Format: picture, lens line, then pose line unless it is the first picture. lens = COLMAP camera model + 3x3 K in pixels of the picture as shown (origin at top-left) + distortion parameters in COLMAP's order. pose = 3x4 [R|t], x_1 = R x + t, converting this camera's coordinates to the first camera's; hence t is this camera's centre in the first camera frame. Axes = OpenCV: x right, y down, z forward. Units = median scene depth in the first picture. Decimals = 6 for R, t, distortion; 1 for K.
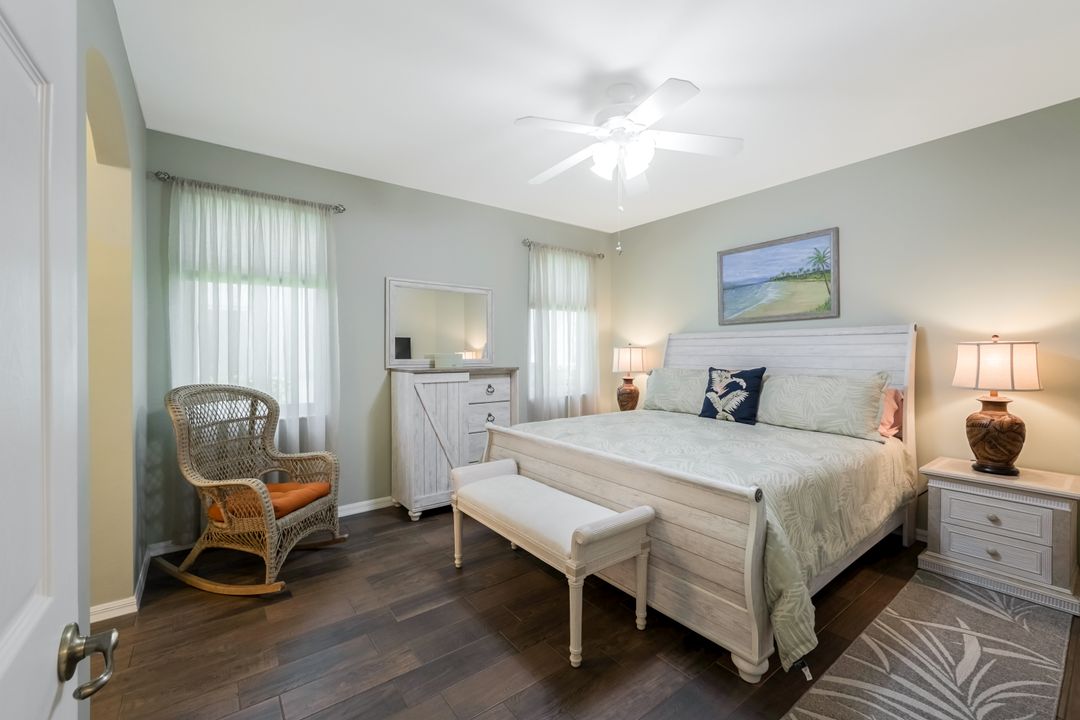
lens RADIAL K [[435.8, 0, 528.2], [0, 435.8, 356.5], [0, 0, 1]] dist [-0.002301, 0.000044]
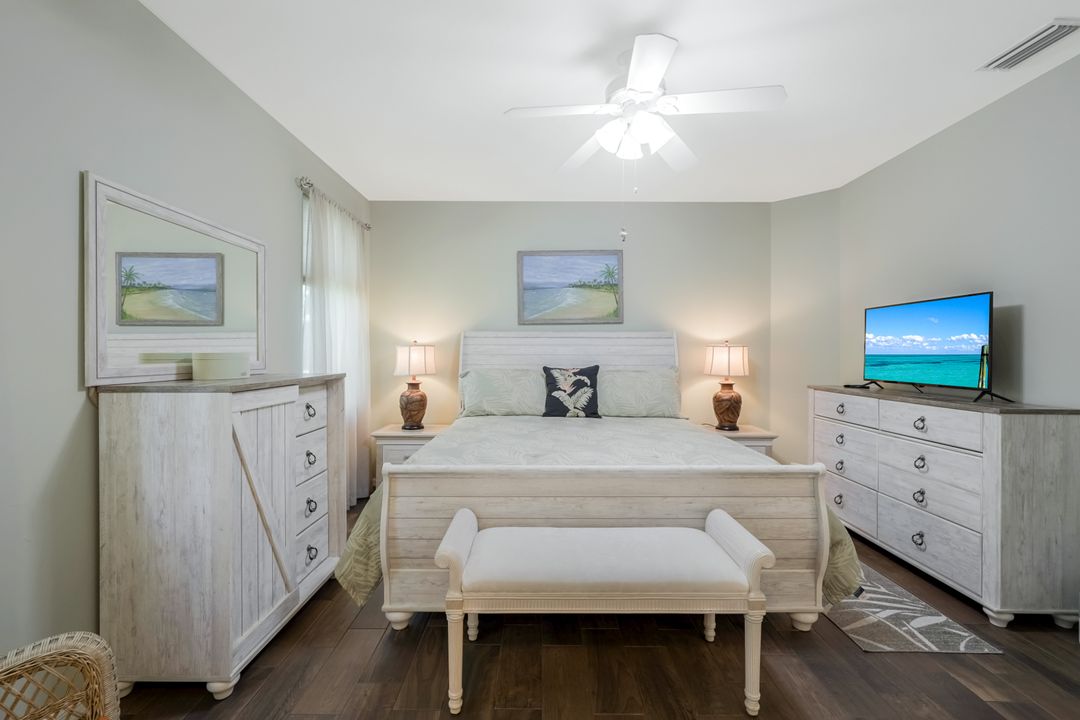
lens RADIAL K [[452.1, 0, 537.5], [0, 452.1, 355.7], [0, 0, 1]] dist [0.002735, 0.000625]
pose [[0.602416, -0.004645, 0.798169, -0.442526], [0.005264, 0.999984, 0.001847, -0.001743], [-0.798165, 0.003089, 0.602431, 0.407915]]
